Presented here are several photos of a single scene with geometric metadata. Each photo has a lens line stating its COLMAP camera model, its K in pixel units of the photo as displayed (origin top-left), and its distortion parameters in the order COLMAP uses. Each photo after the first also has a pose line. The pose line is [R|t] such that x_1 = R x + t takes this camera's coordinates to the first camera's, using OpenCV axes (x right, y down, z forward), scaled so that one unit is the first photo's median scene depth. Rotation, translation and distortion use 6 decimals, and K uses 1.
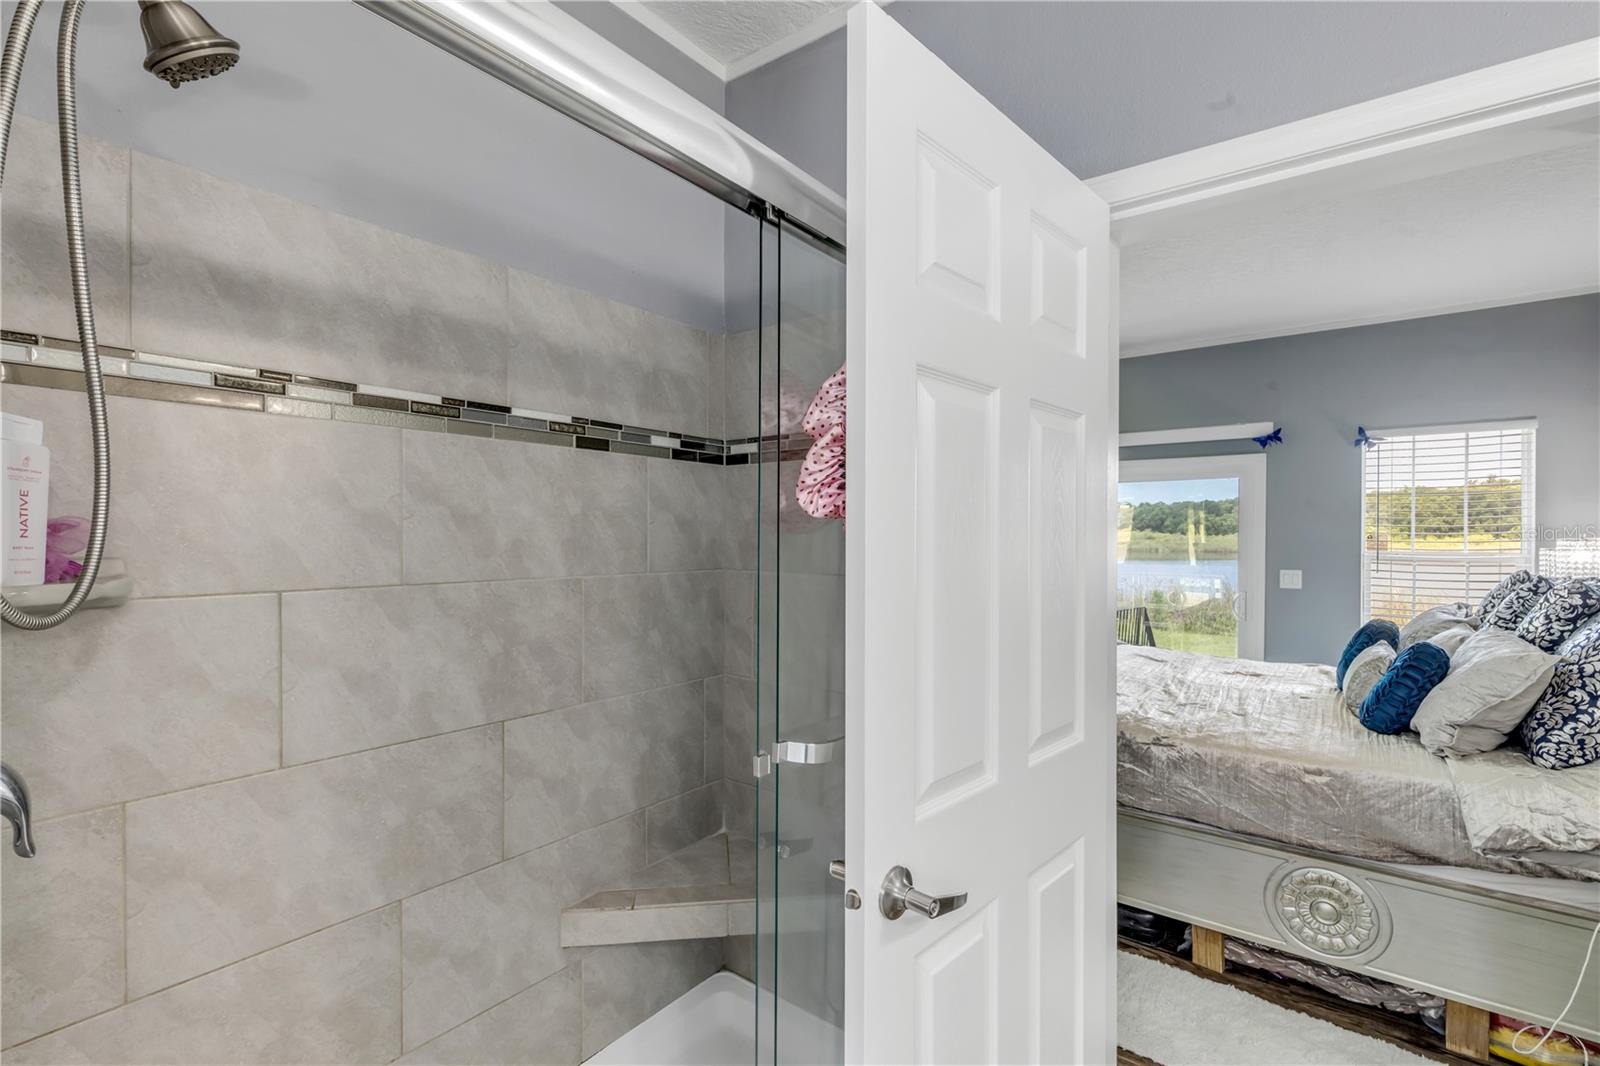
lens RADIAL K [[713.6, 0, 809.4], [0, 713.6, 540.8], [0, 0, 1]] dist [0.002902, -0.000067]
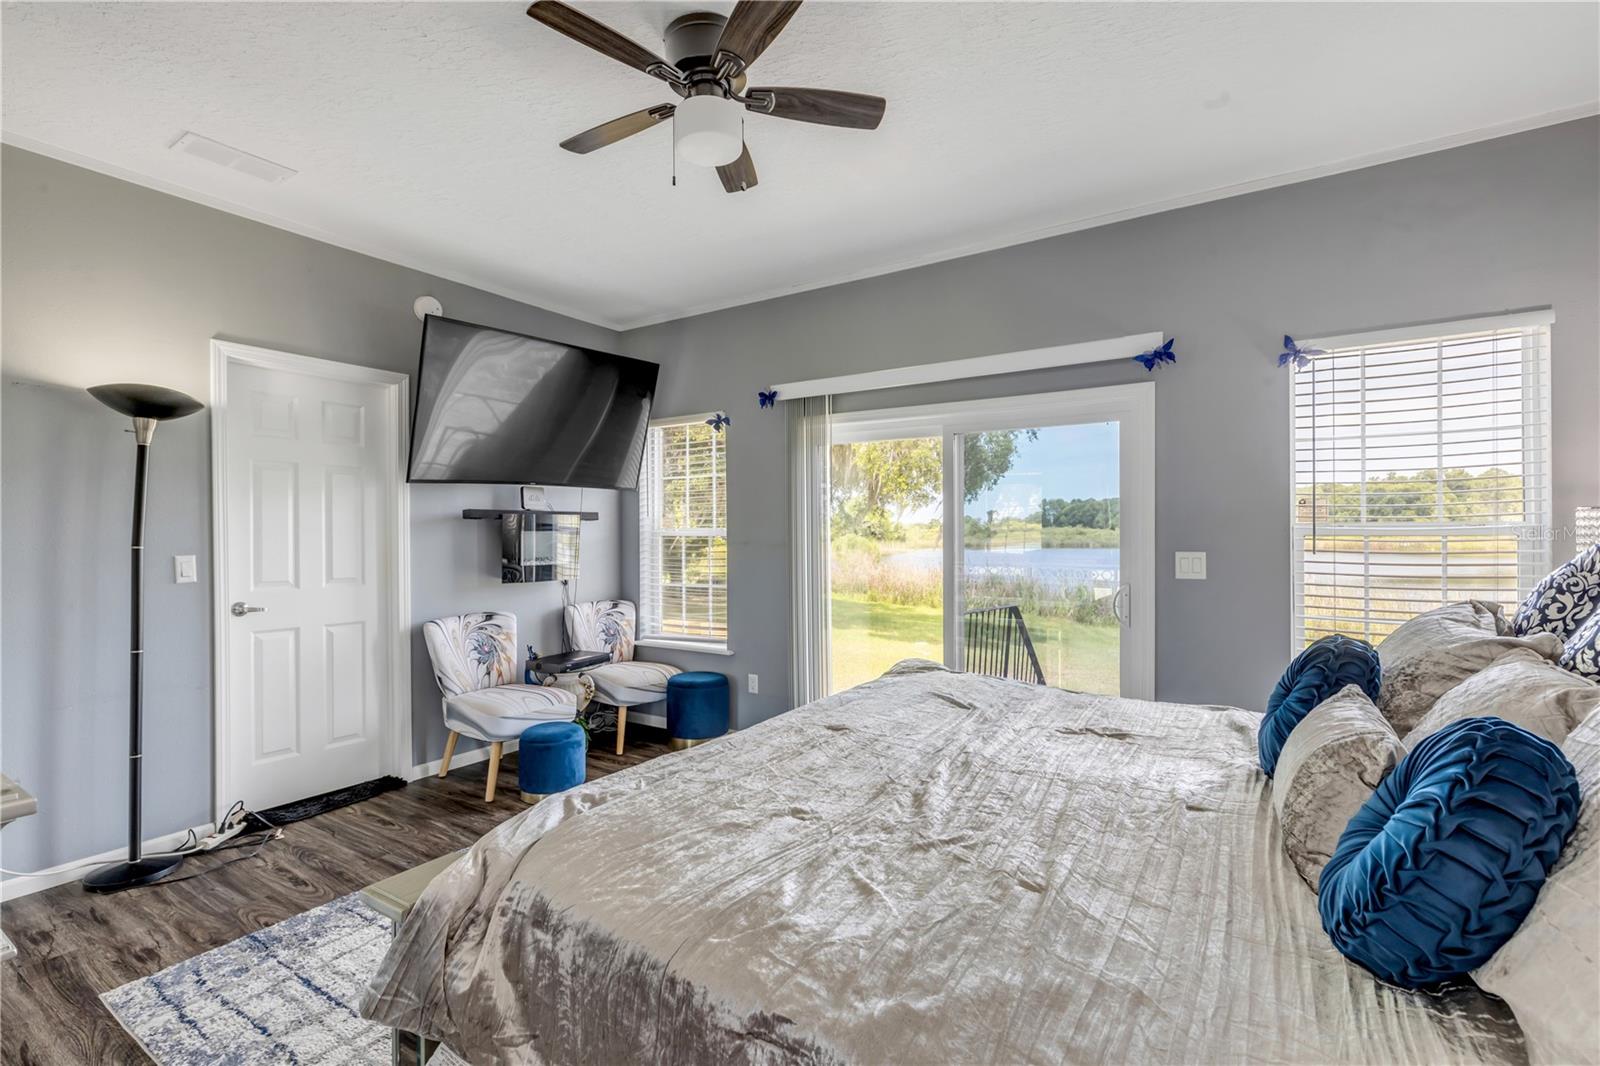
lens RADIAL K [[713.6, 0, 793.1], [0, 713.6, 533.2], [0, 0, 1]] dist [0.002902, -0.000067]
pose [[0.998002, -0.007834, 0.062688, 0.361781], [0.008295, 0.999940, -0.007097, 0.035230], [-0.062628, 0.007603, 0.998008, 0.493187]]
